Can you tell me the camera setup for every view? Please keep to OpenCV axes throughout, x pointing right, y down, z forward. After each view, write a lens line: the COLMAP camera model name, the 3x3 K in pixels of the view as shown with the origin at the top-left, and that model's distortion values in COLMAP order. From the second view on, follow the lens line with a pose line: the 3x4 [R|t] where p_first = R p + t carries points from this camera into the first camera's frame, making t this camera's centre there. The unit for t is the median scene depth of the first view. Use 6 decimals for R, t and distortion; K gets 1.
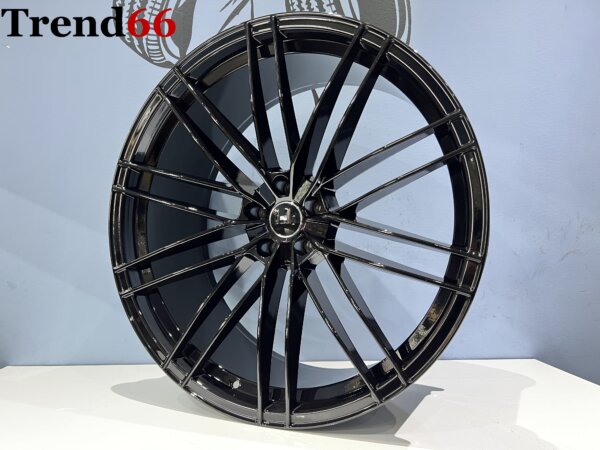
lens RADIAL K [[452.8, 0, 300.0], [0, 452.8, 225.0], [0, 0, 1]] dist [-0.000622, -0.002792]
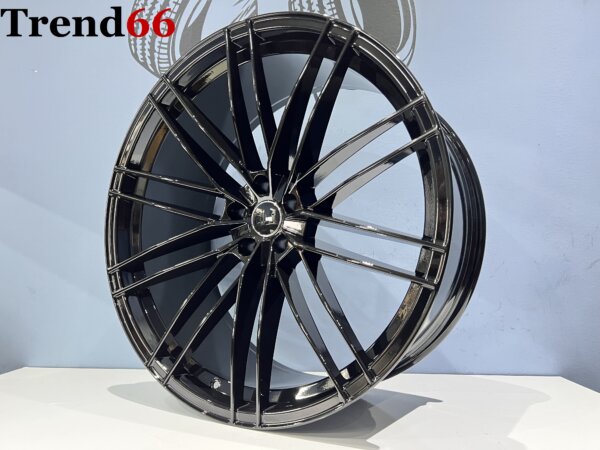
lens RADIAL K [[452.8, 0, 300.0], [0, 452.8, 225.0], [0, 0, 1]] dist [-0.000622, -0.002792]
pose [[0.992044, -0.011720, -0.125345, 0.169419], [0.004359, 0.998258, -0.058847, 0.062272], [0.125816, 0.057832, 0.990366, 0.020358]]
